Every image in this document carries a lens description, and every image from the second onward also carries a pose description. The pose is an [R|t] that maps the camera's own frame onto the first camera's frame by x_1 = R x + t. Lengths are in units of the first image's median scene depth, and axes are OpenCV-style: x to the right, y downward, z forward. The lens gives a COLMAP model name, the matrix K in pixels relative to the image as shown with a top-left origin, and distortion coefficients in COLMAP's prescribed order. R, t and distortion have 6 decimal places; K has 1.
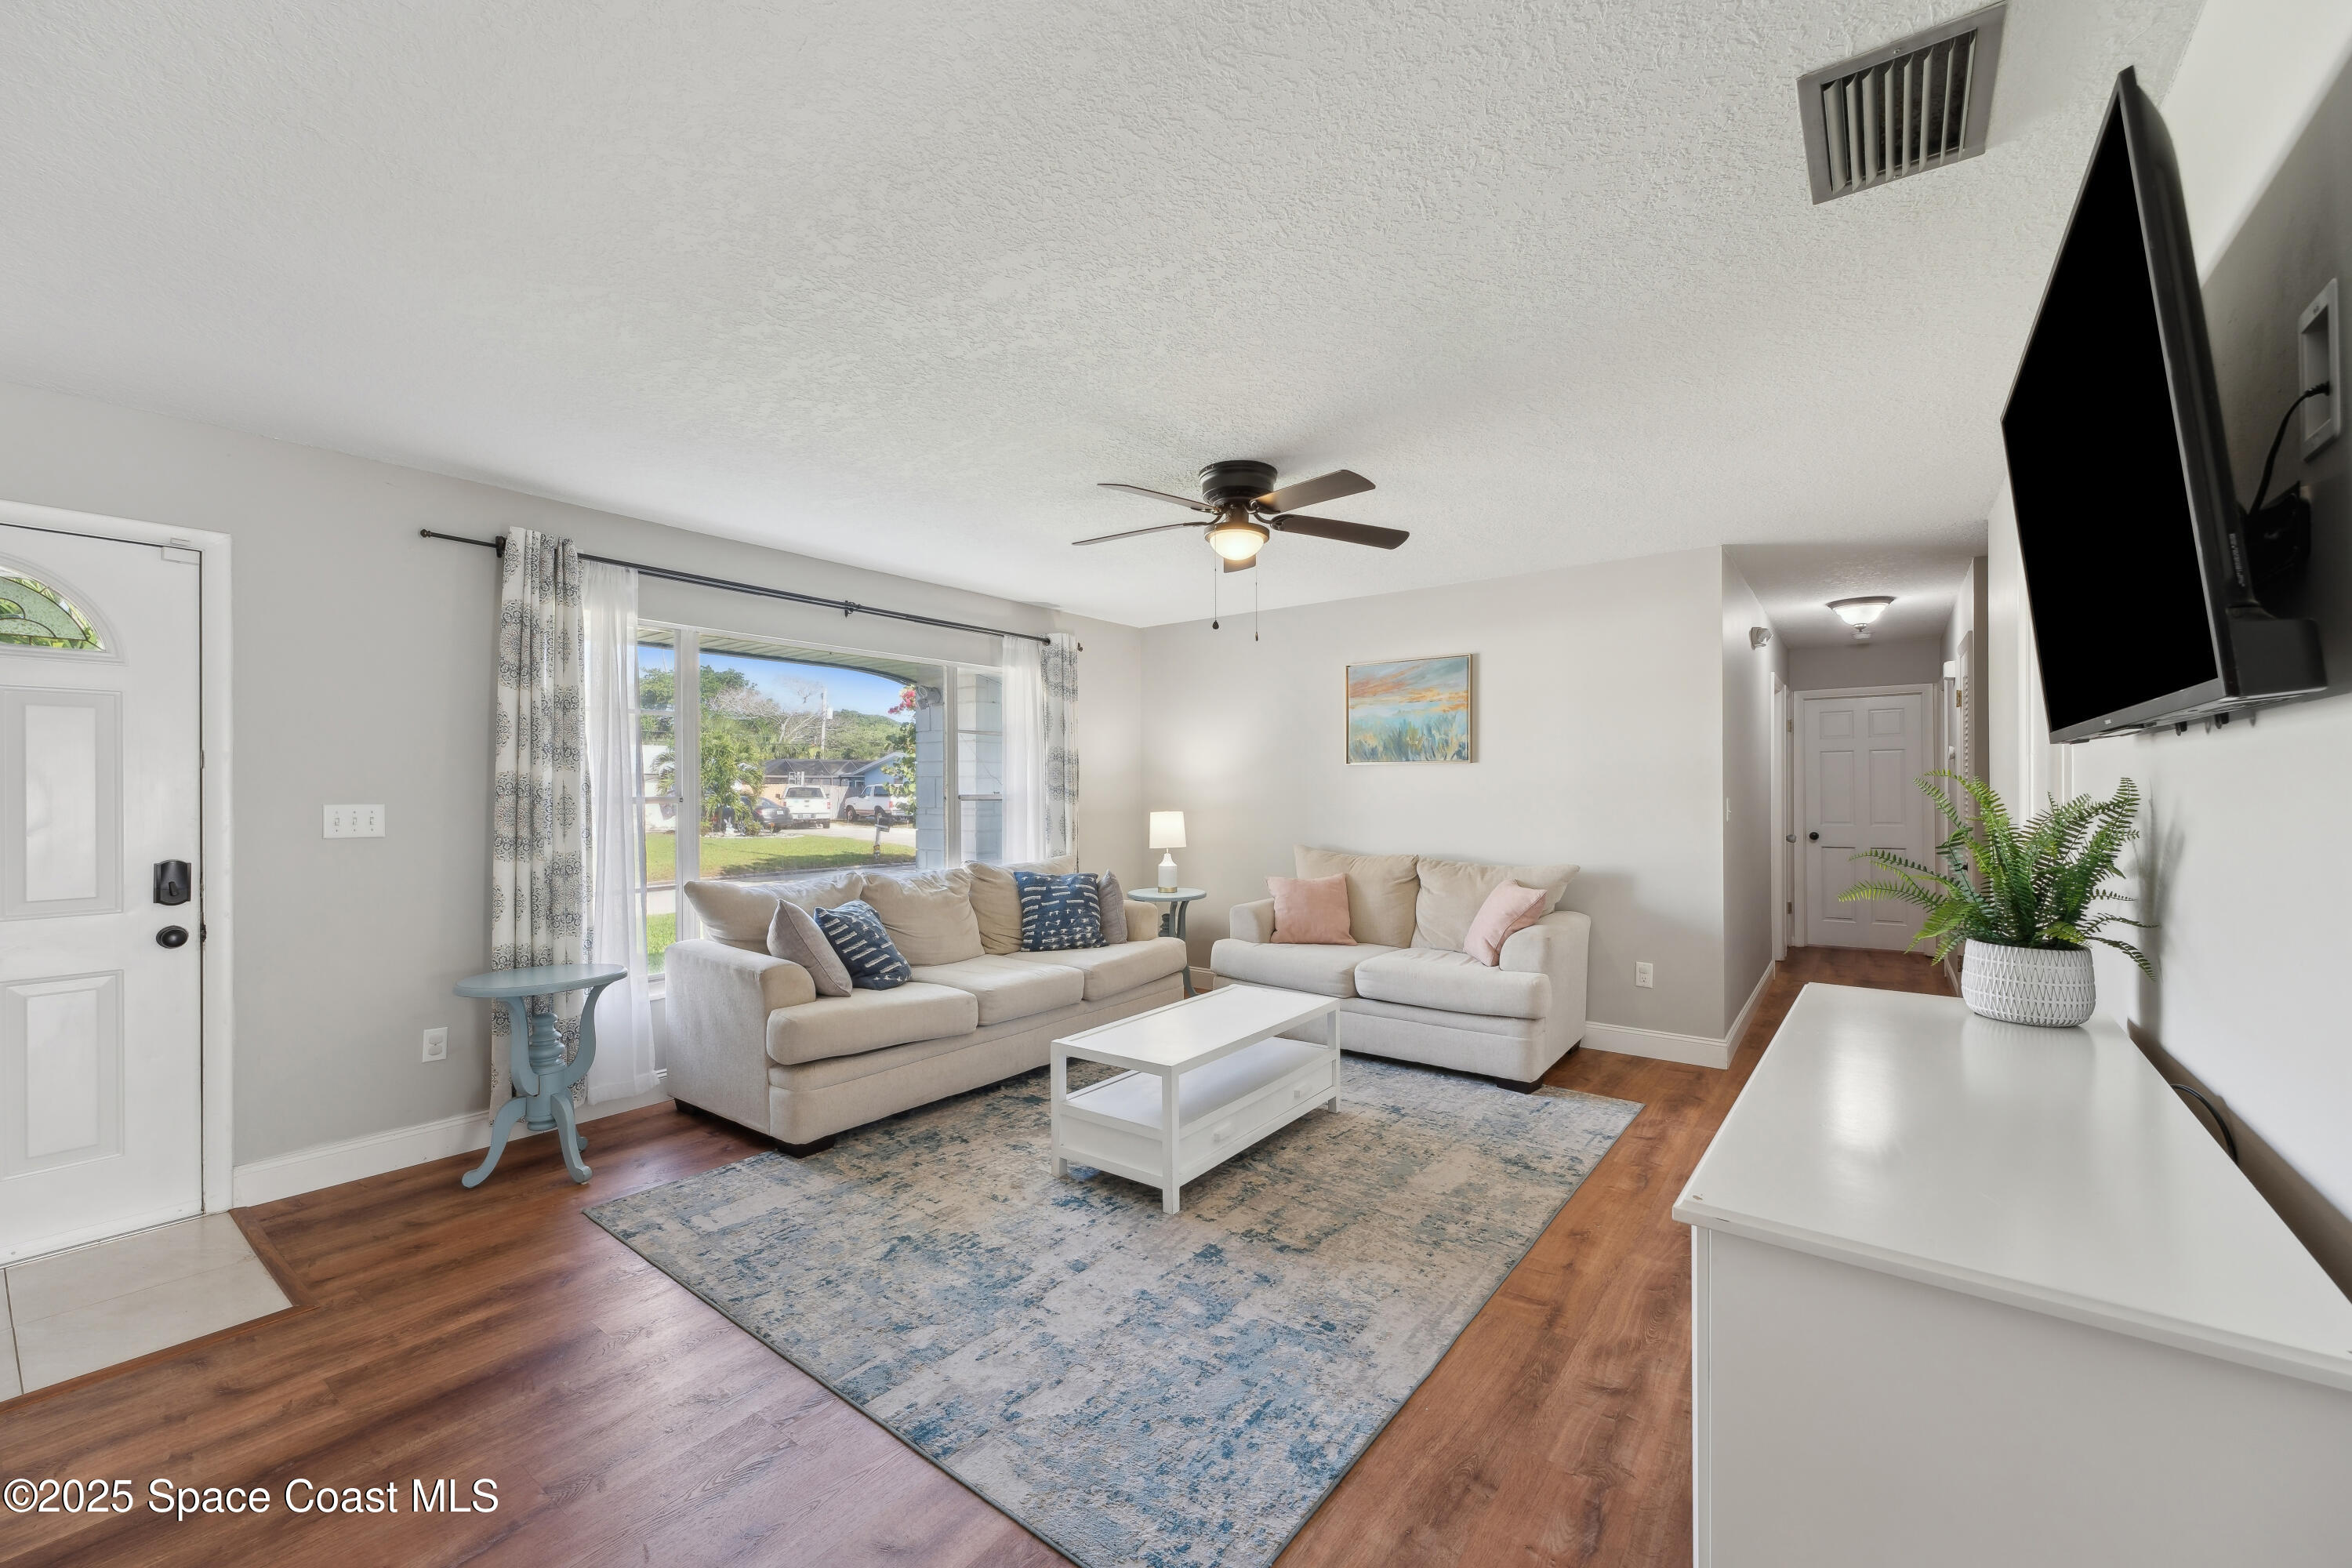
lens RADIAL K [[938.4, 0, 1169.1], [0, 938.4, 792.5], [0, 0, 1]] dist [-0.002559, -0.000042]
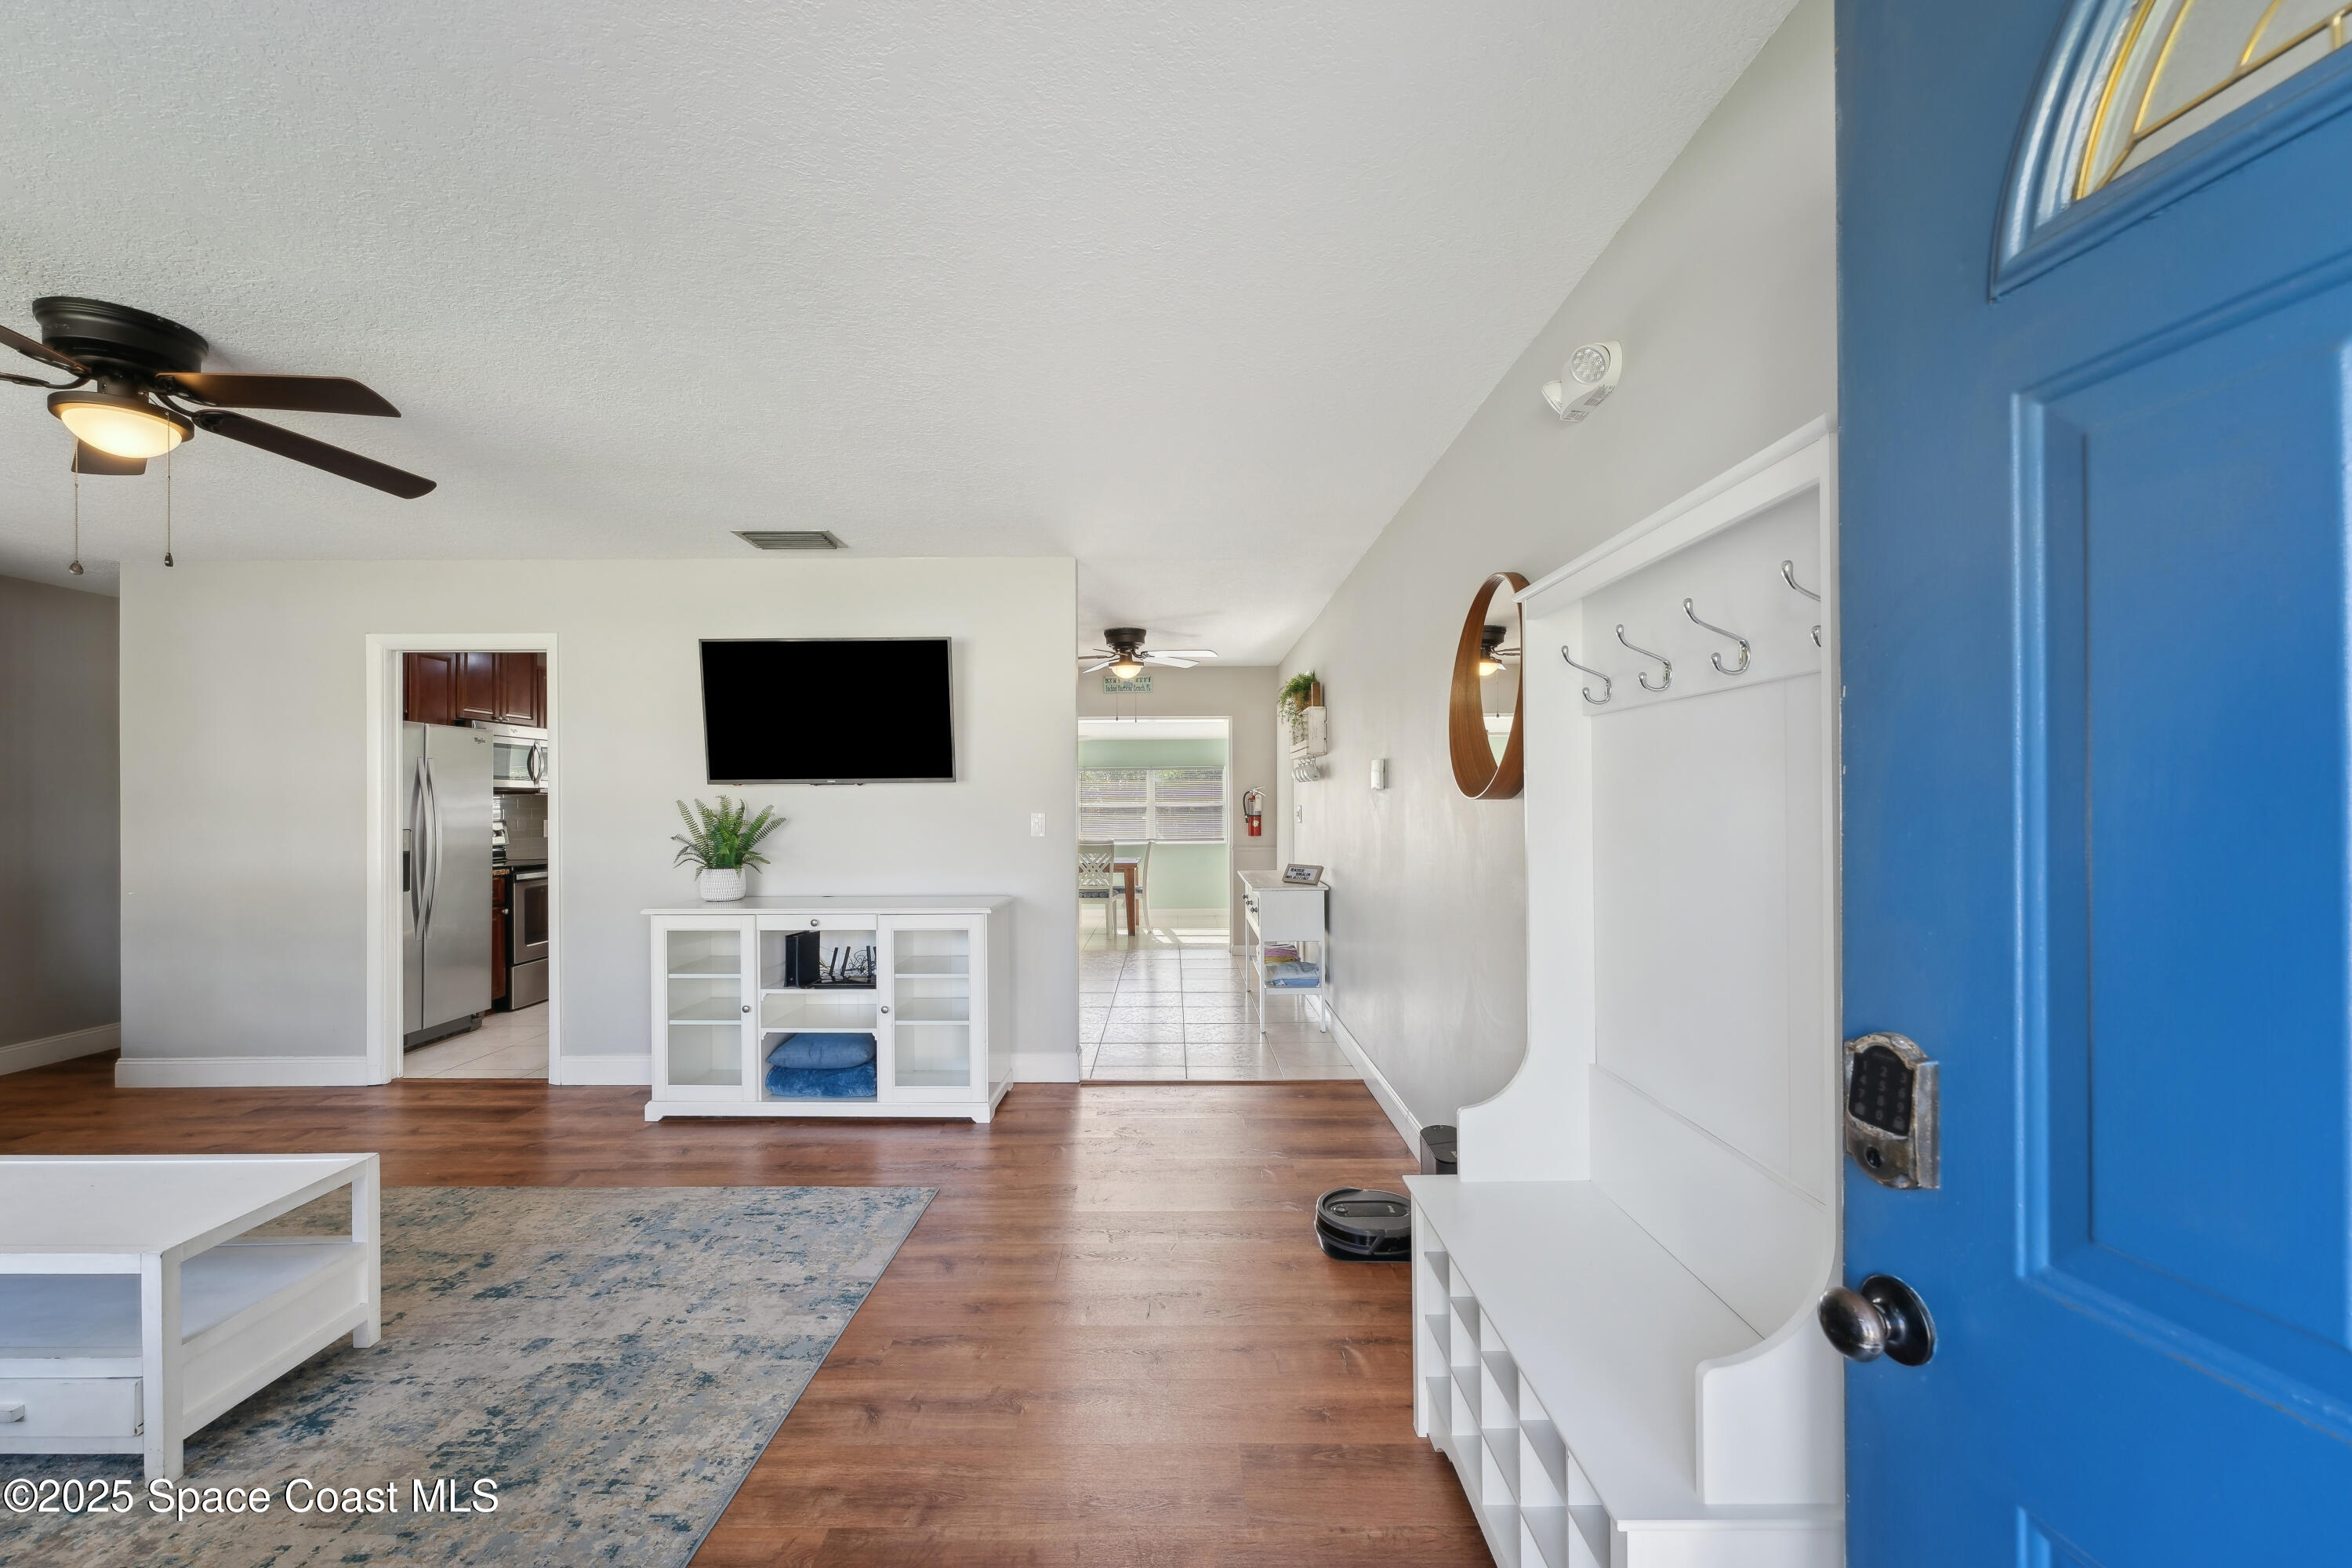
lens RADIAL K [[958.2, 0, 1177.6], [0, 958.2, 794.6], [0, 0, 1]] dist [0.000943, 0.000159]
pose [[-0.611342, 0.012453, 0.791269, -1.249032], [0.005587, 0.999919, -0.011420, 0.000831], [-0.791347, -0.002560, -0.611362, 1.132923]]
